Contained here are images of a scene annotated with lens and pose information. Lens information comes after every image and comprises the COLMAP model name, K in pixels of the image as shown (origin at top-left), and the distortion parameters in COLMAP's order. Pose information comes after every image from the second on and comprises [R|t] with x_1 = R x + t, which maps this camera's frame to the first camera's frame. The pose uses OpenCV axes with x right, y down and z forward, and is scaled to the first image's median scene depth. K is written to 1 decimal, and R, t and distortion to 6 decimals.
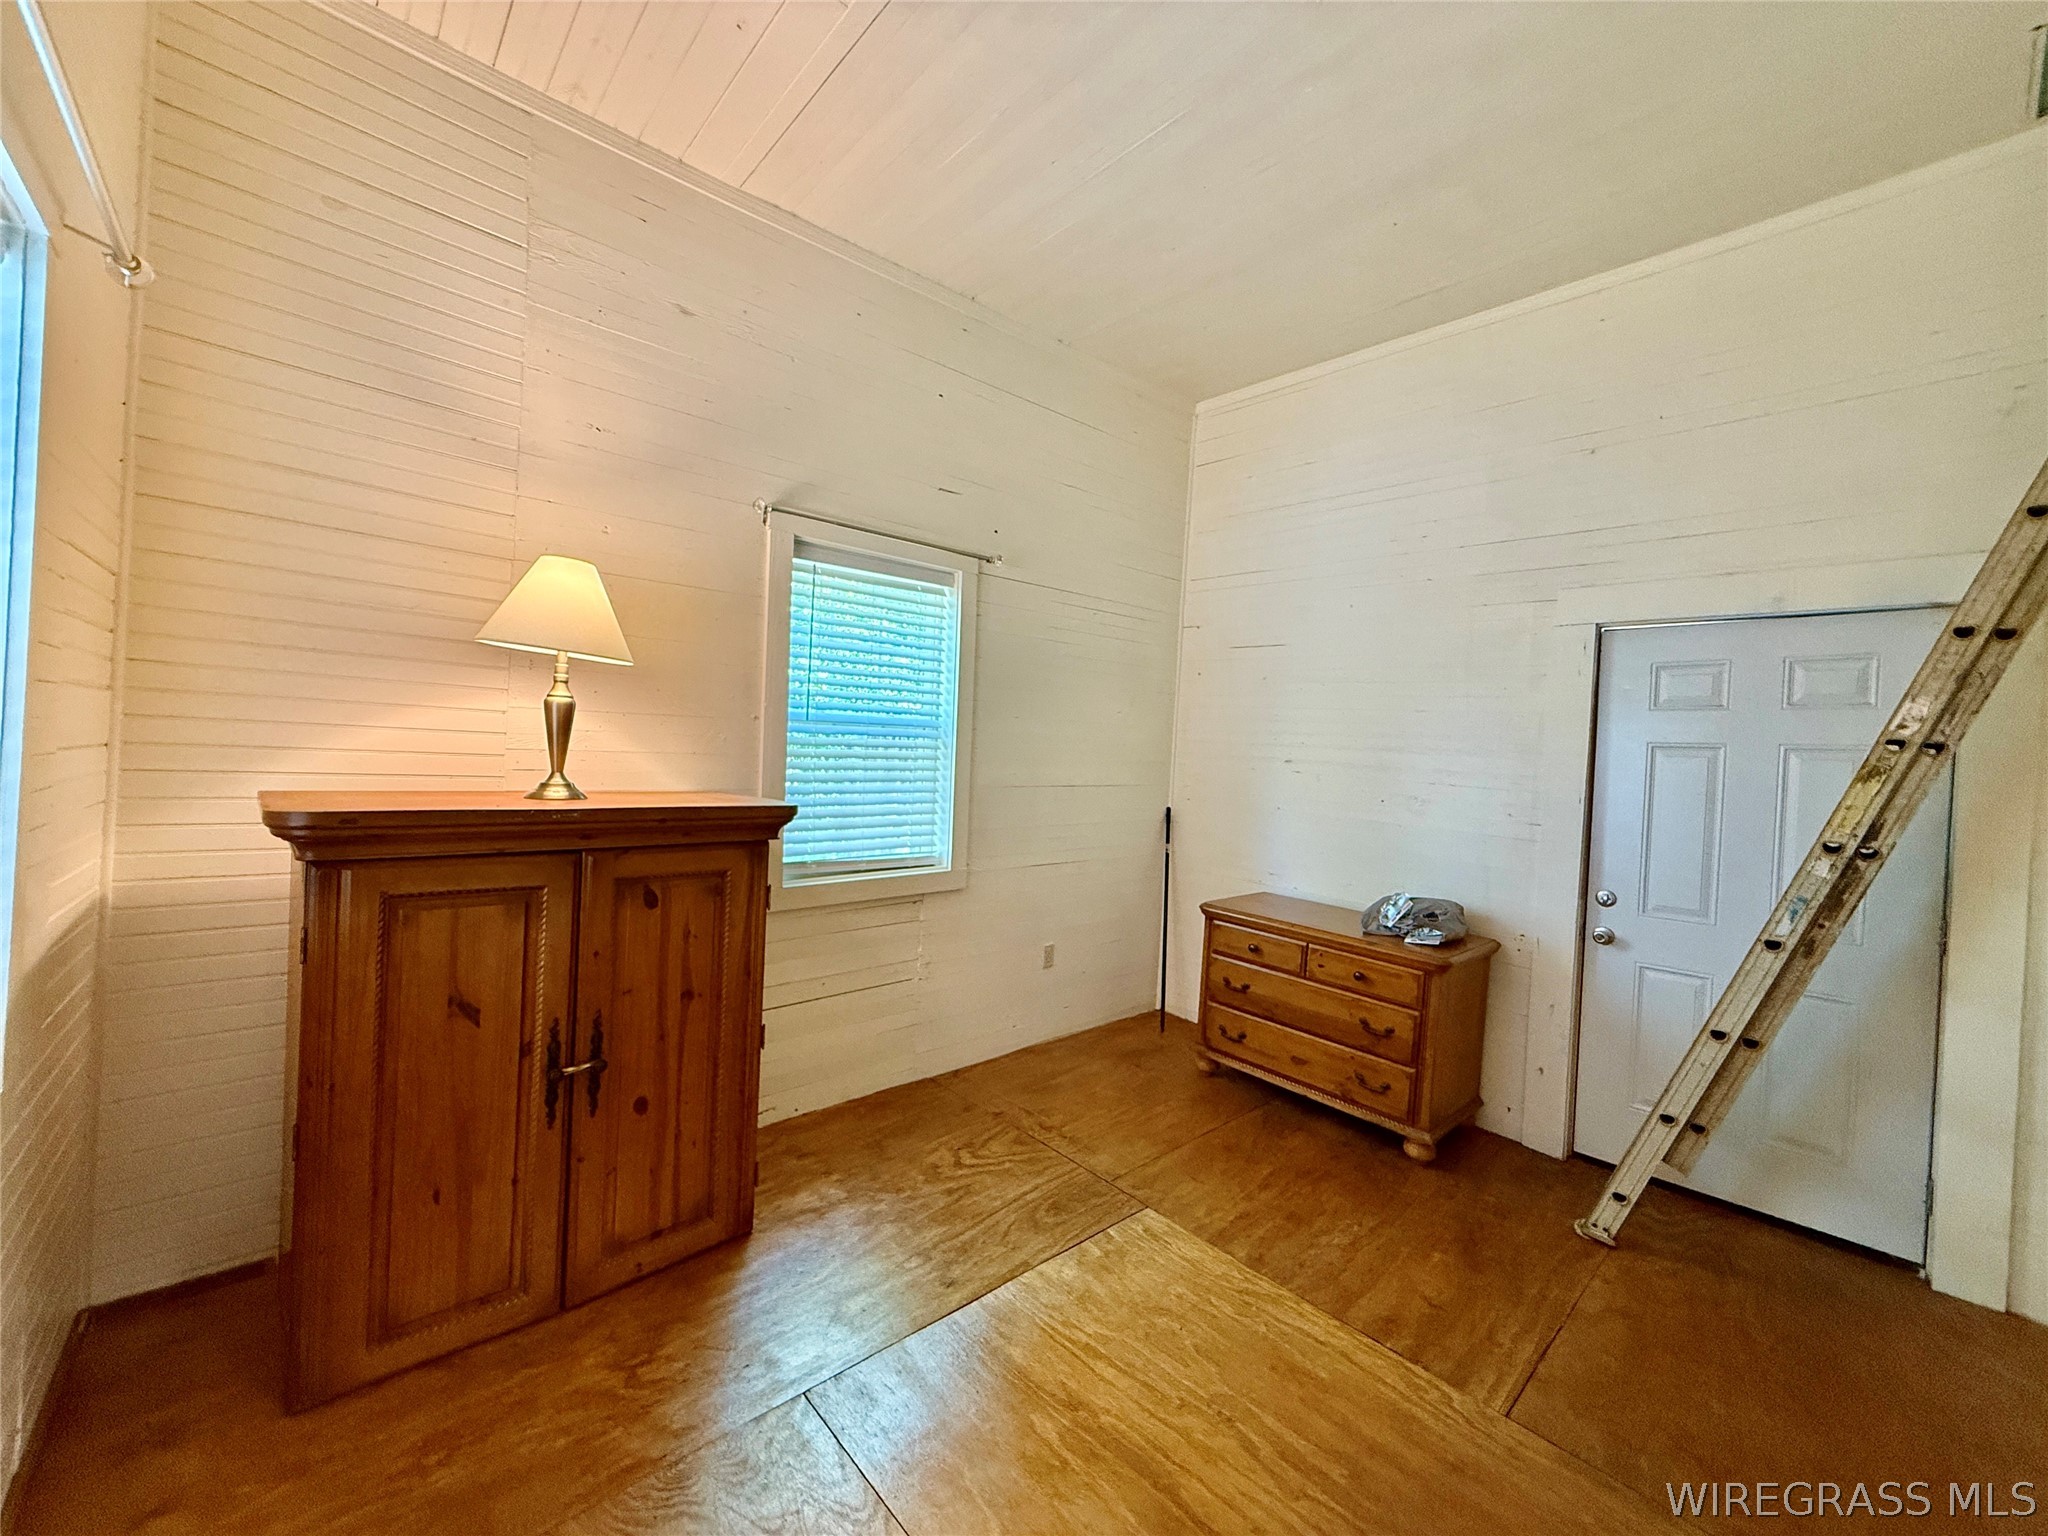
lens RADIAL K [[800.0, 0, 1024.0], [0, 800.0, 768.0], [0, 0, 1]] dist [0.000324, -0.000163]
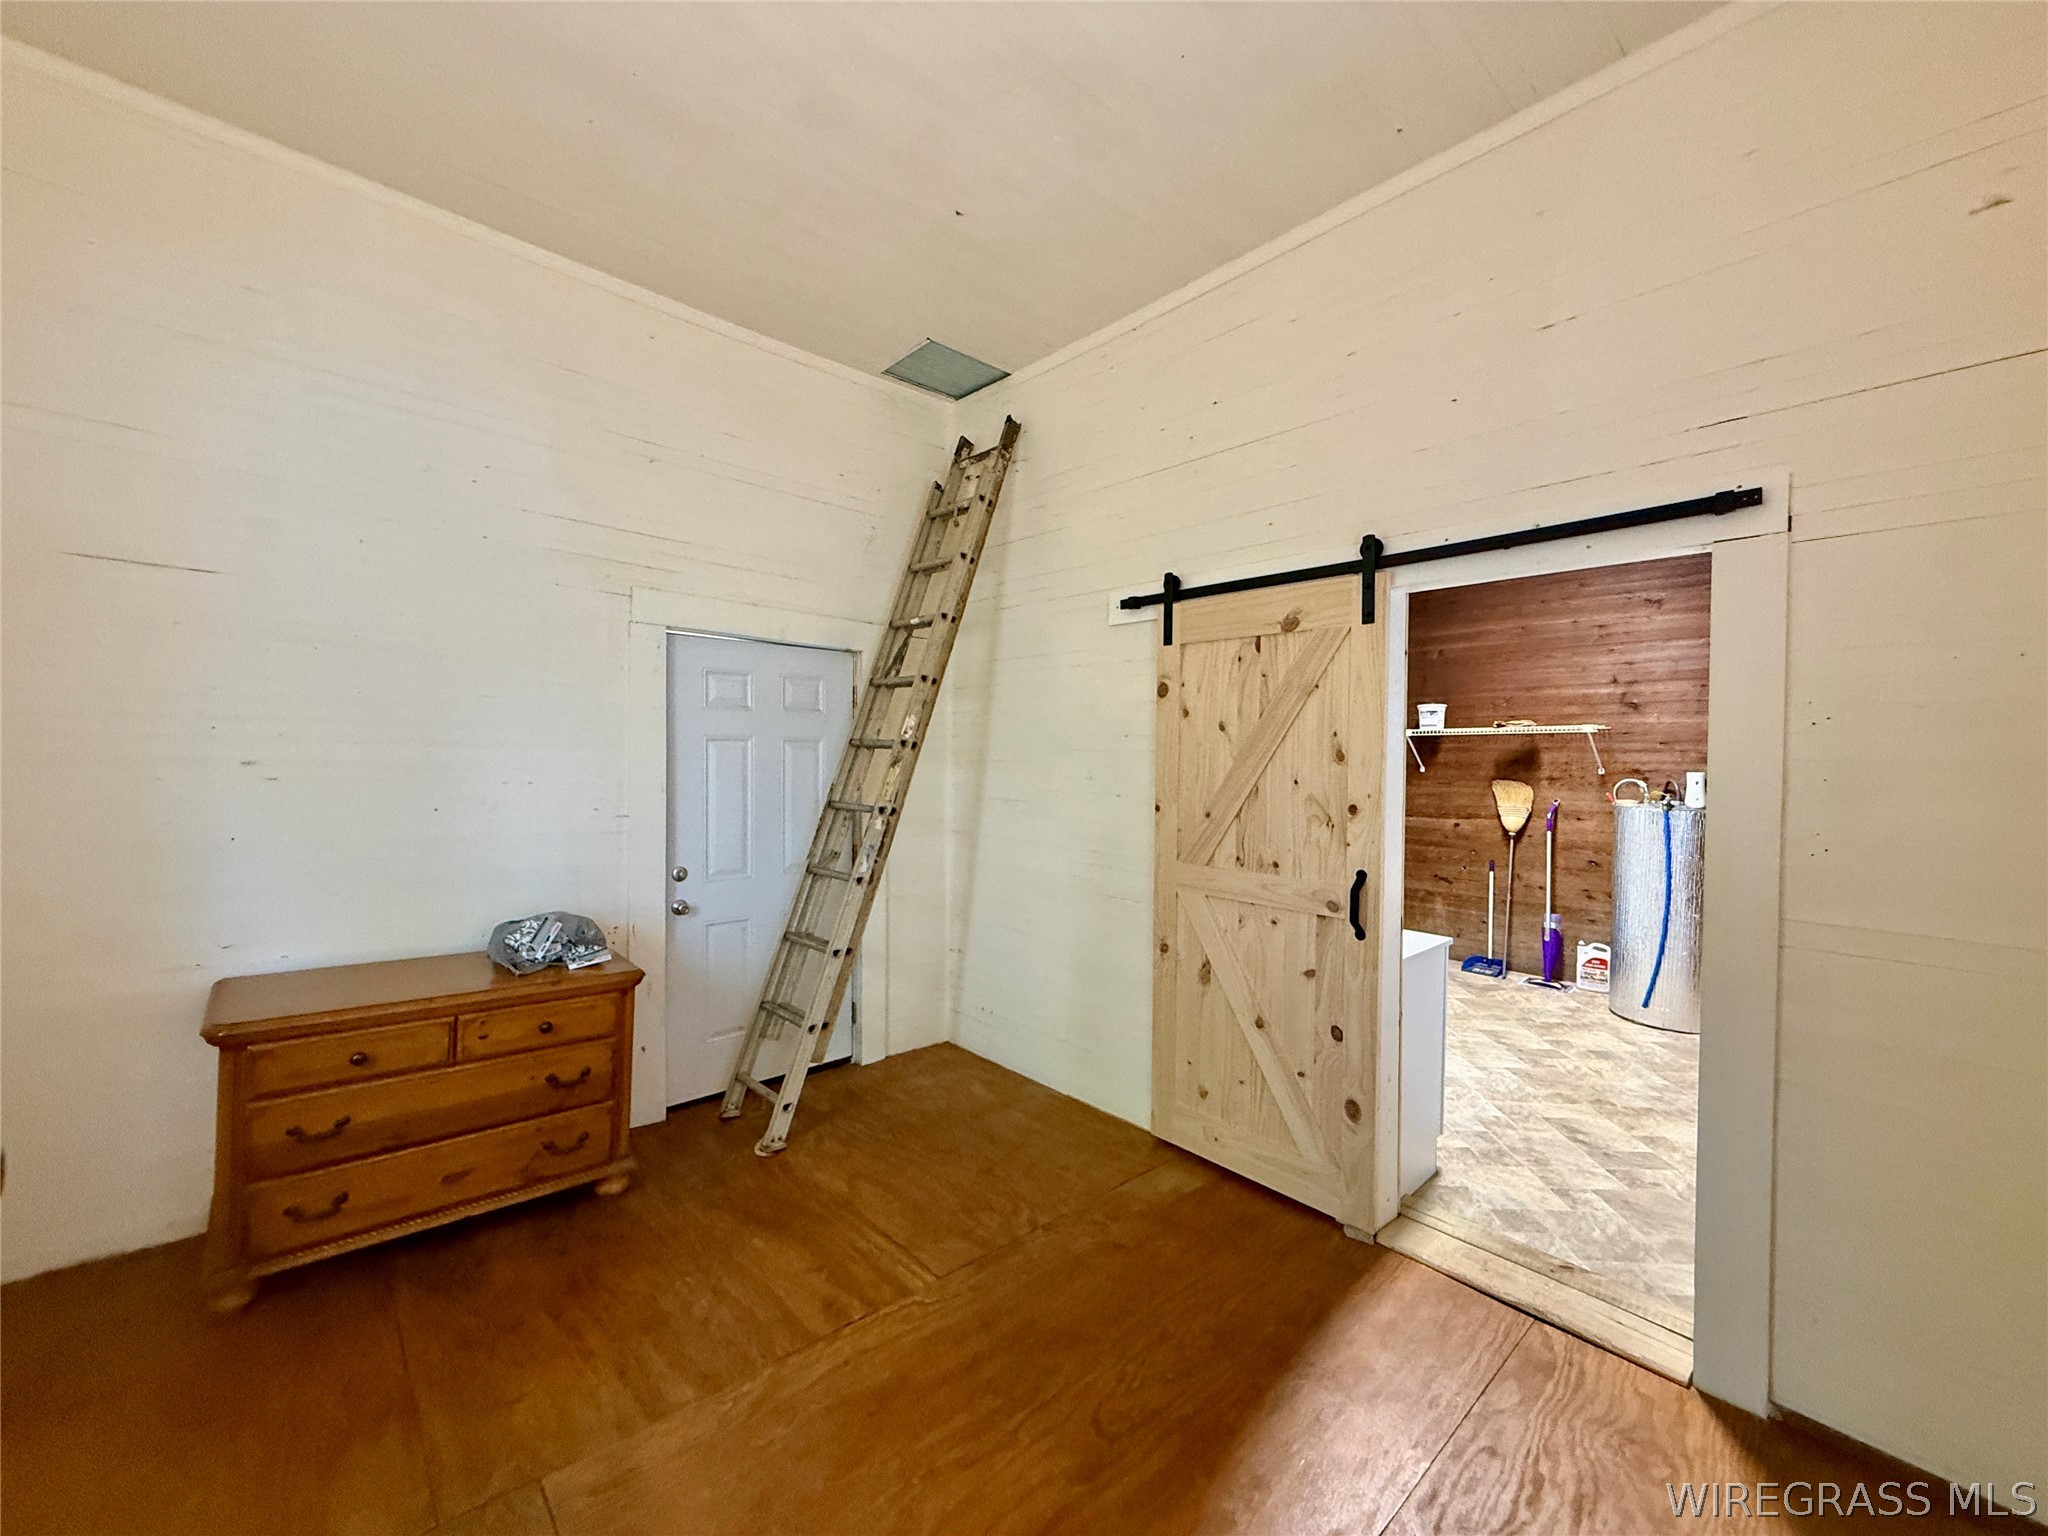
lens RADIAL K [[800.0, 0, 1024.0], [0, 800.0, 768.0], [0, 0, 1]] dist [0.000324, -0.000163]
pose [[0.017655, -0.065516, 0.997695, -0.378527], [-0.000807, 0.997850, 0.065540, -0.060050], [-0.999844, -0.001962, 0.017564, 0.501277]]
